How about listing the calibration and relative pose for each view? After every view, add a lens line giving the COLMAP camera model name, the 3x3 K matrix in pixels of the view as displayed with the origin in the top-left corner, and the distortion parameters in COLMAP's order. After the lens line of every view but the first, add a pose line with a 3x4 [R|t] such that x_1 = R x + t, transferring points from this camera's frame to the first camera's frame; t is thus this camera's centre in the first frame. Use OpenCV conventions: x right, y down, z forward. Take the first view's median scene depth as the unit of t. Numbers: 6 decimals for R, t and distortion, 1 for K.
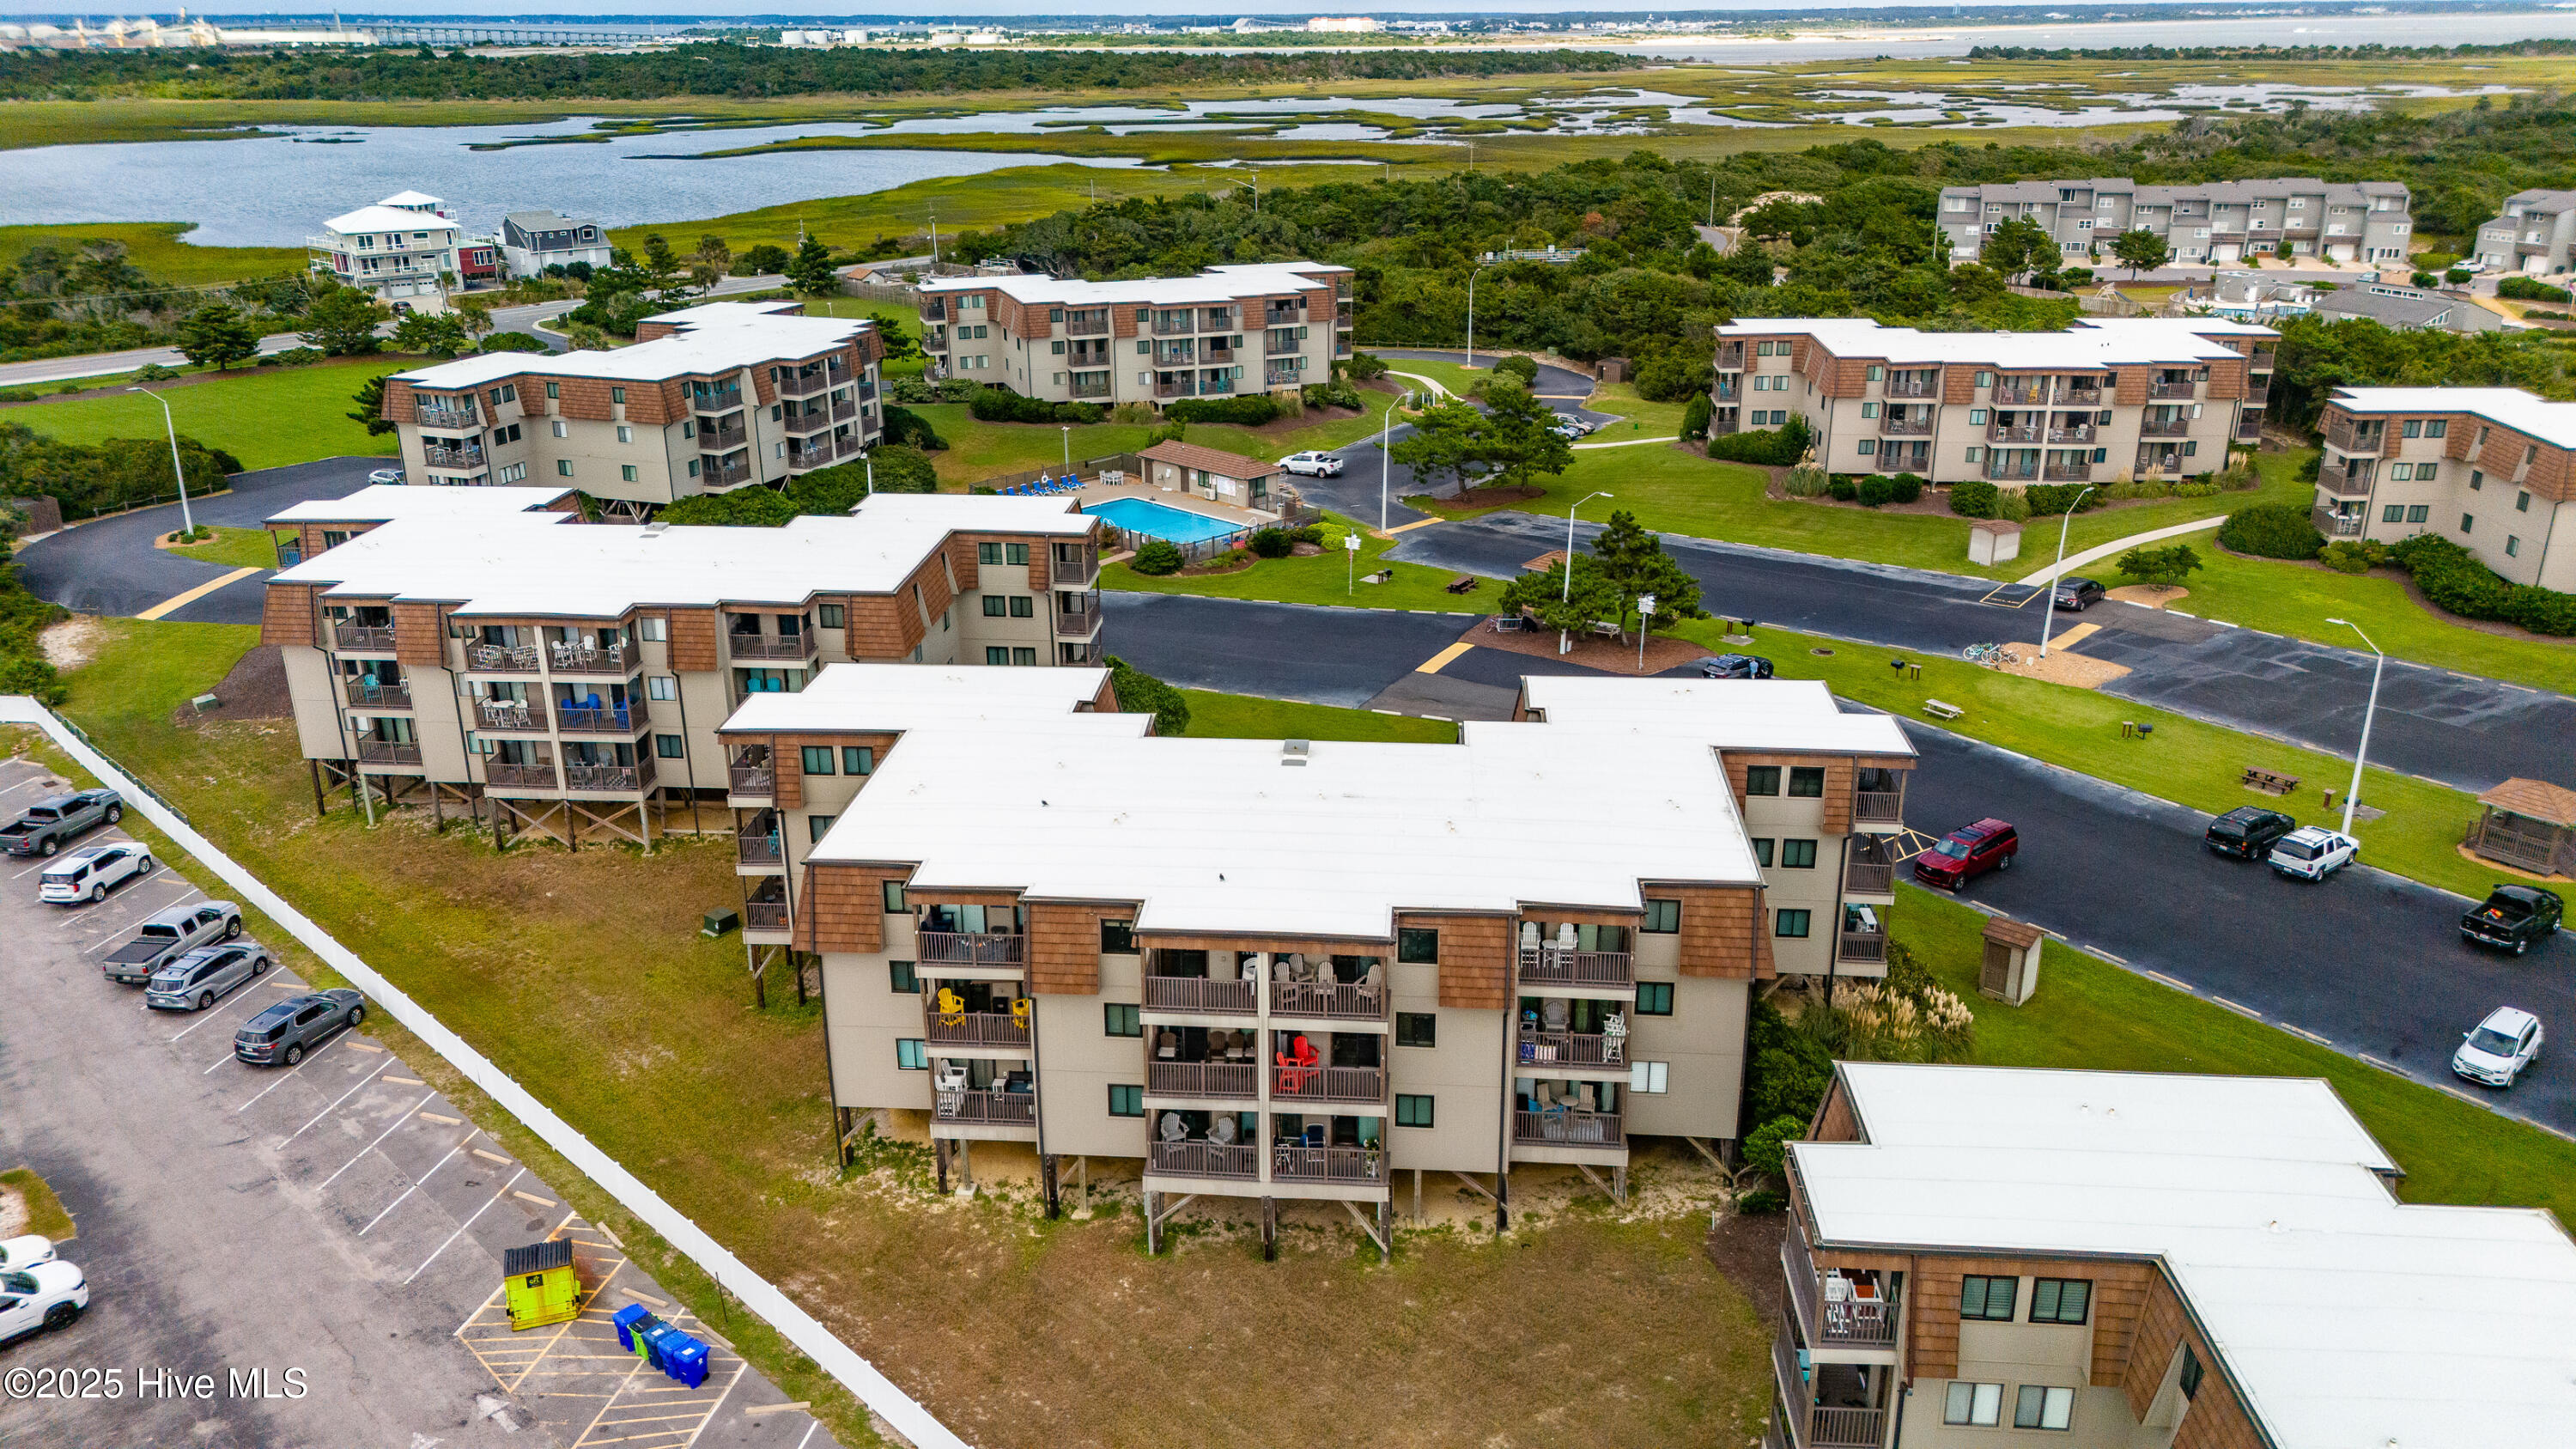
lens RADIAL K [[1887.8, 0, 1296.9], [0, 1887.8, 729.3], [0, 0, 1]] dist [0.057460, -0.050601]
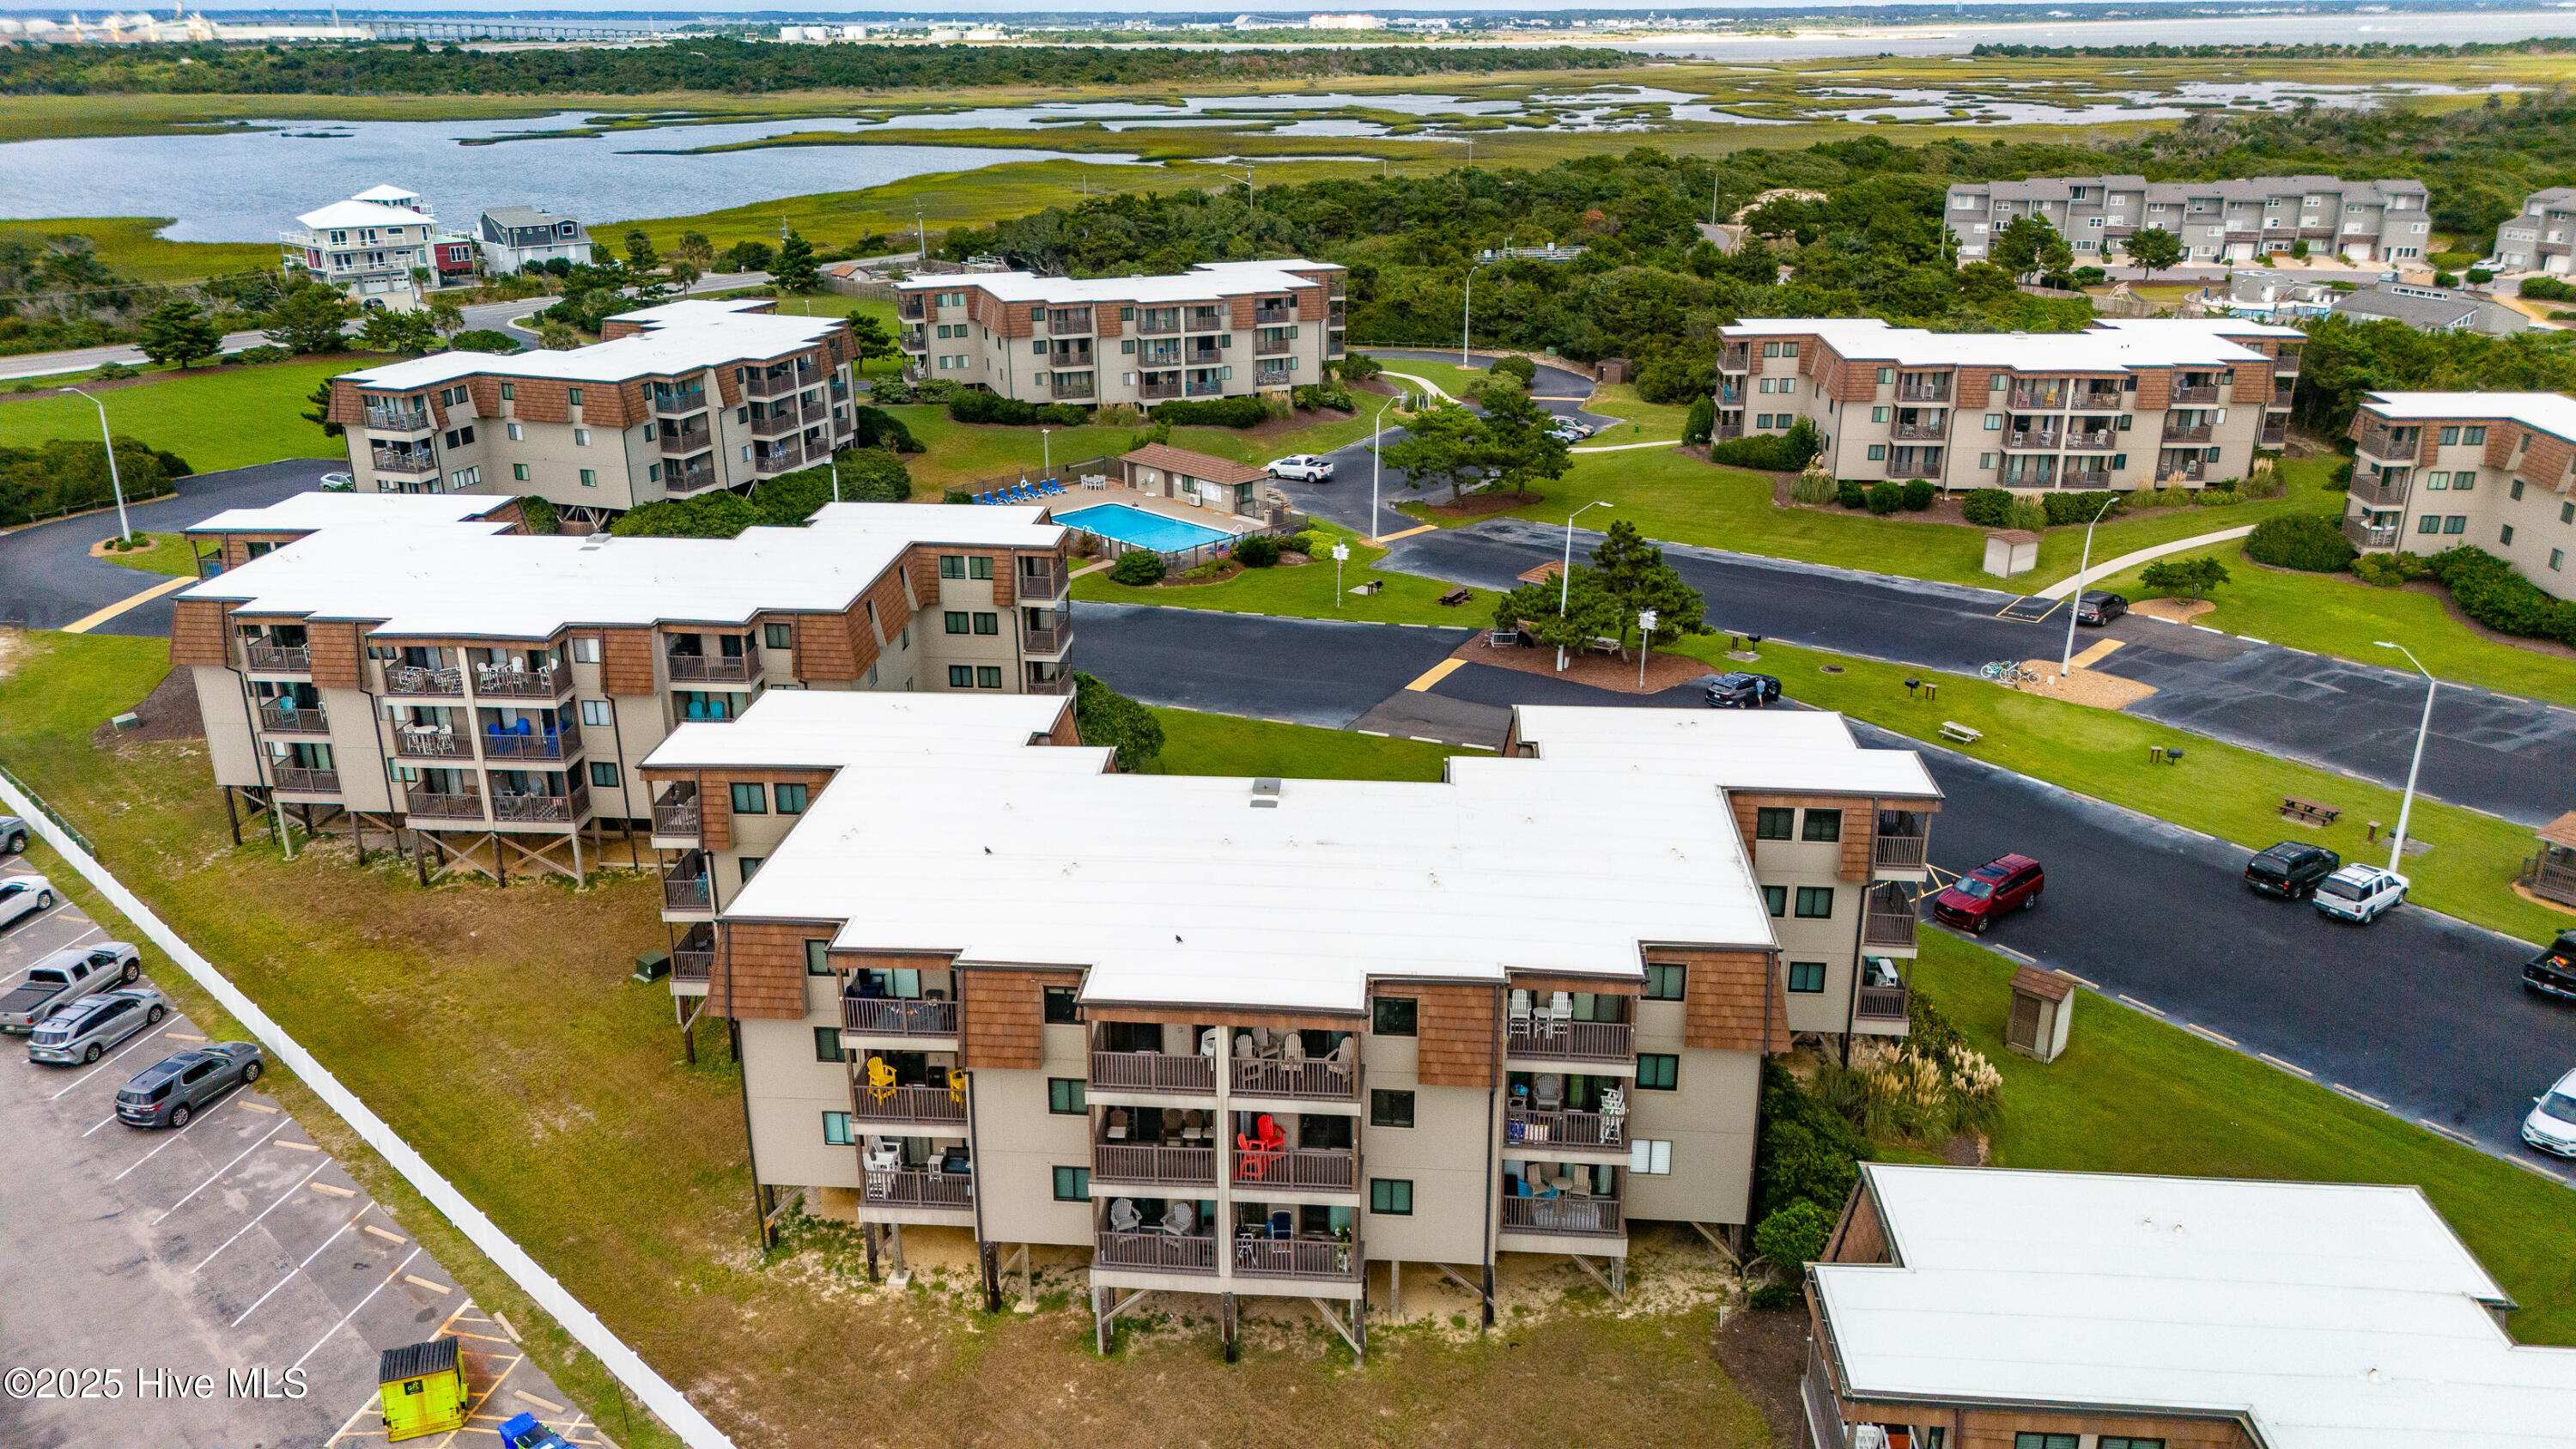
lens RADIAL K [[1887.8, 0, 1296.9], [0, 1887.8, 729.3], [0, 0, 1]] dist [0.057460, -0.050601]
pose [[0.999998, 0.001744, -0.000094, 0.007179], [-0.001744, 0.999998, 0.001138, -0.009779], [0.000096, -0.001137, 0.999999, 0.040825]]
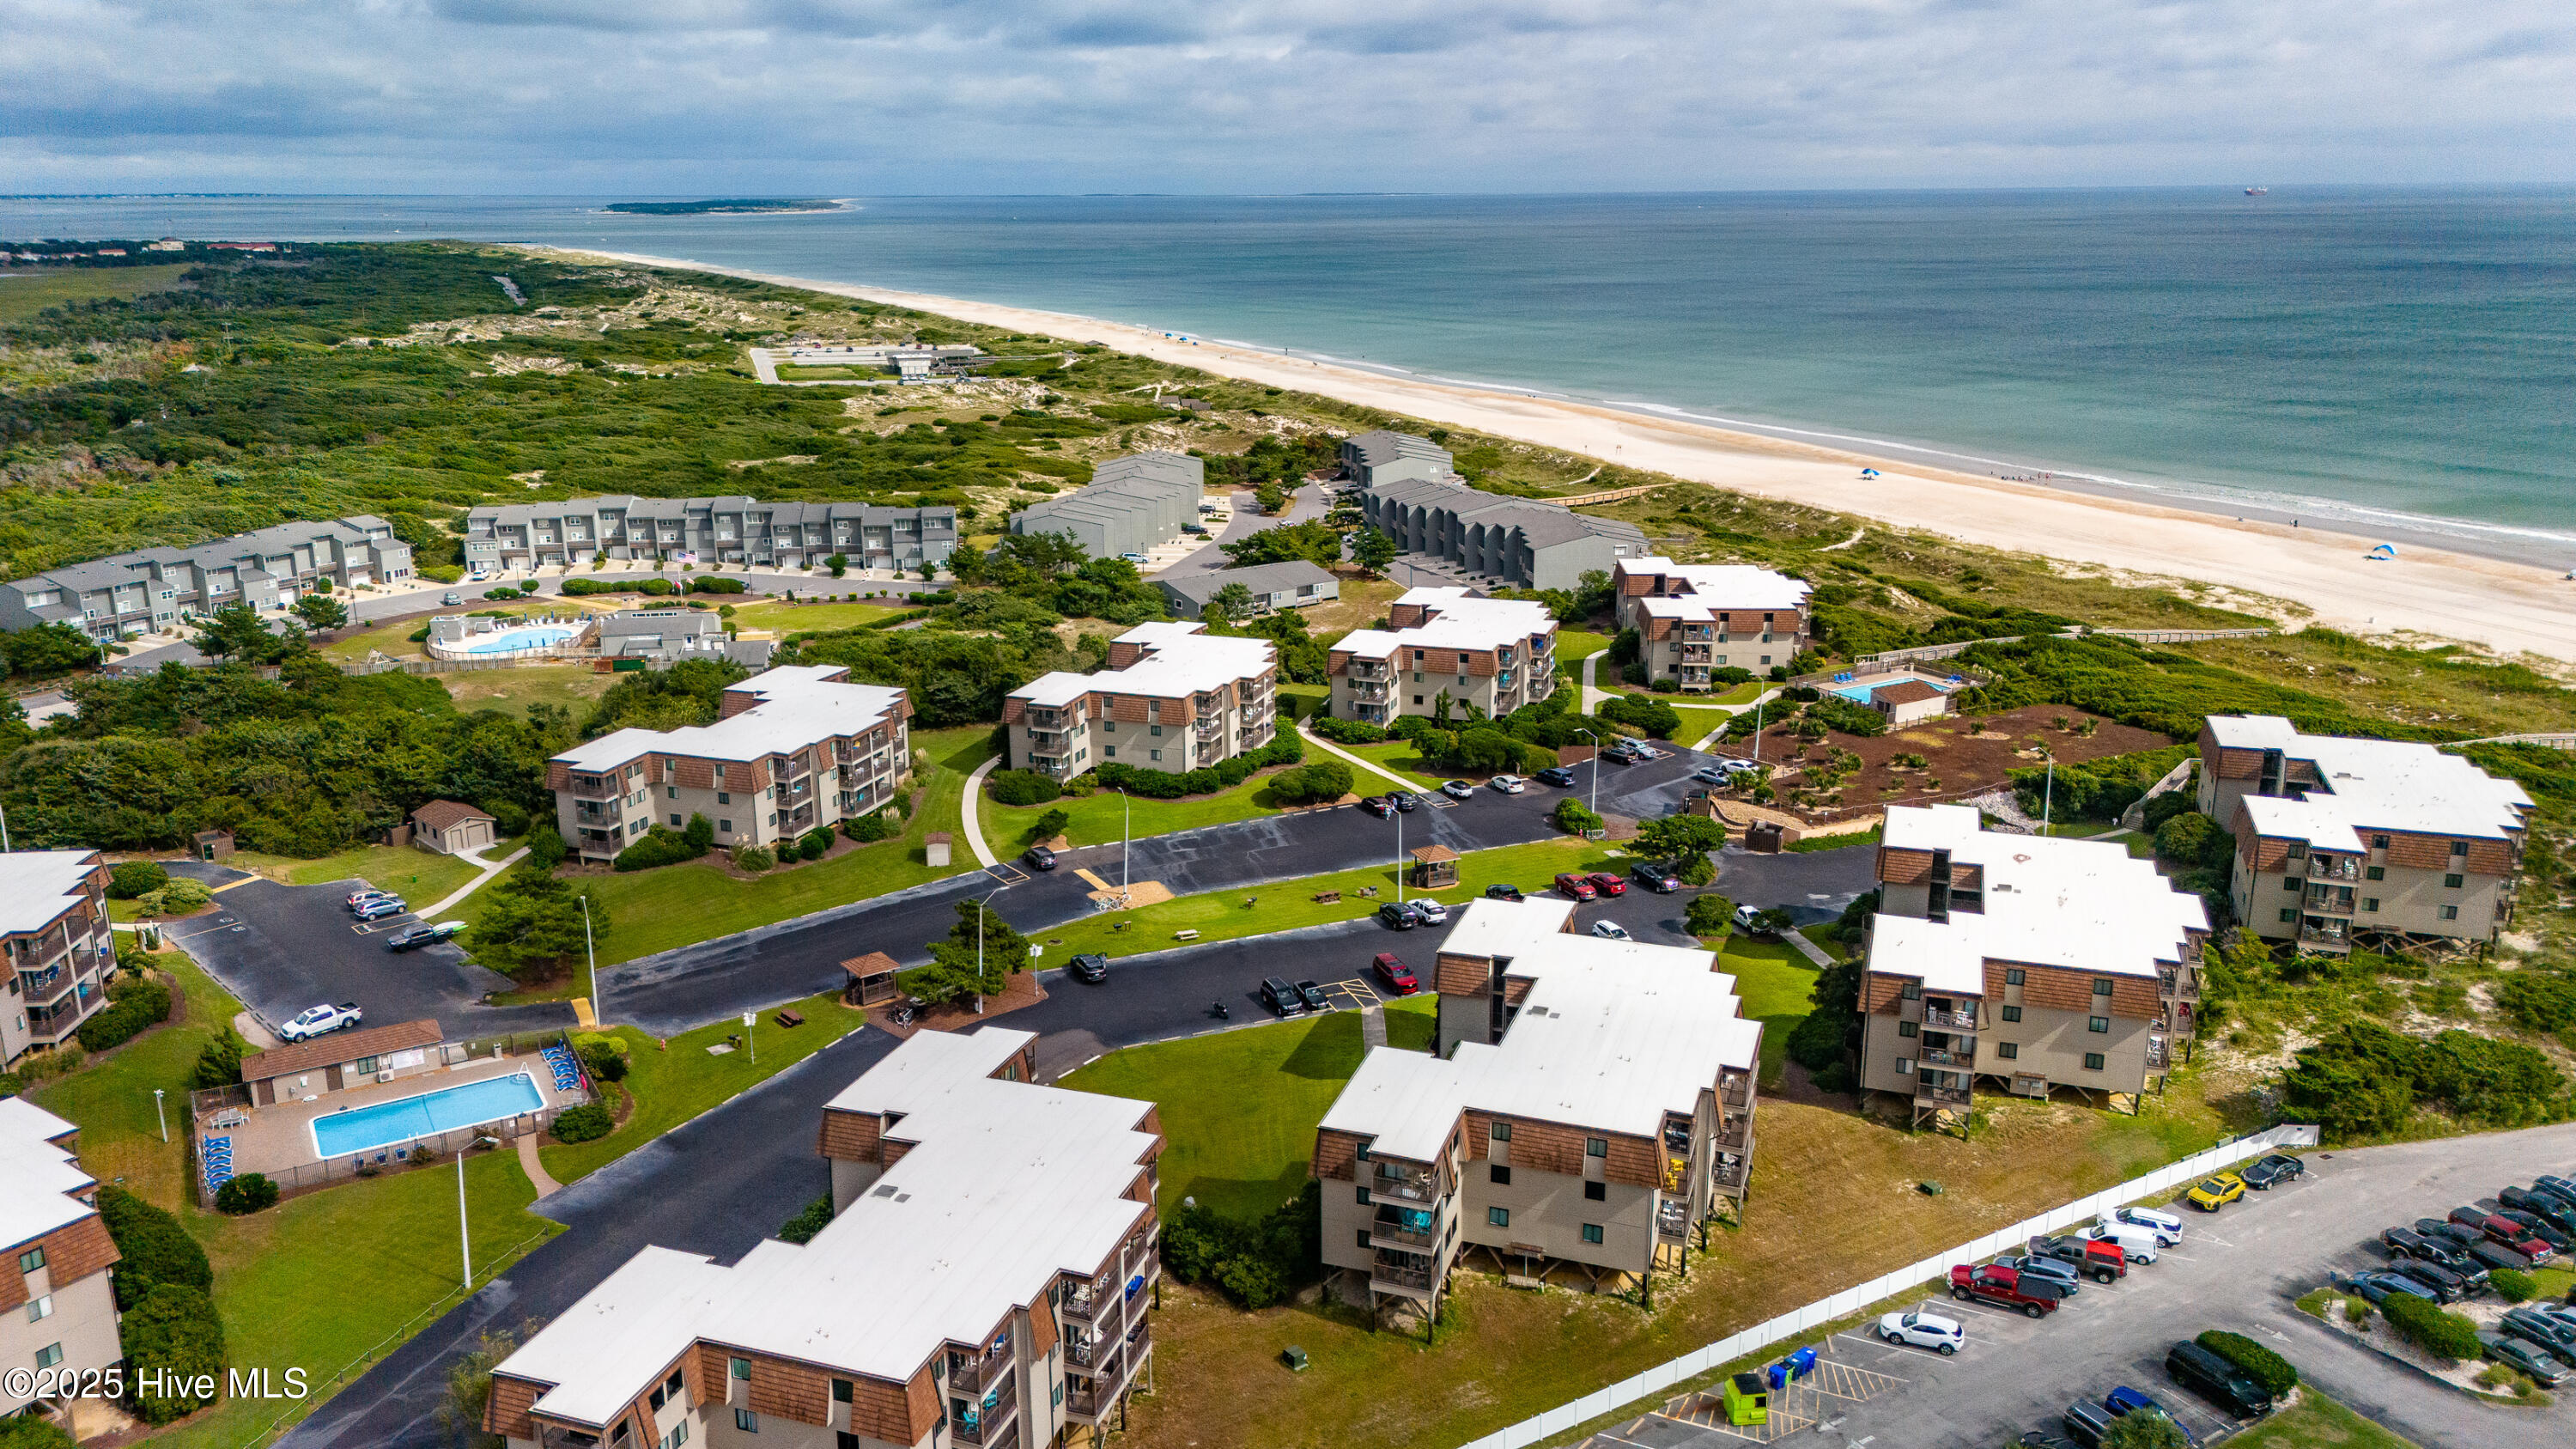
lens RADIAL K [[1887.8, 0, 1296.9], [0, 1887.8, 729.3], [0, 0, 1]] dist [0.057460, -0.050601]
pose [[0.248217, -0.253390, 0.934977, -0.868208], [0.340783, 0.926327, 0.160576, -0.315500], [-0.906783, 0.278767, 0.316281, 0.272438]]
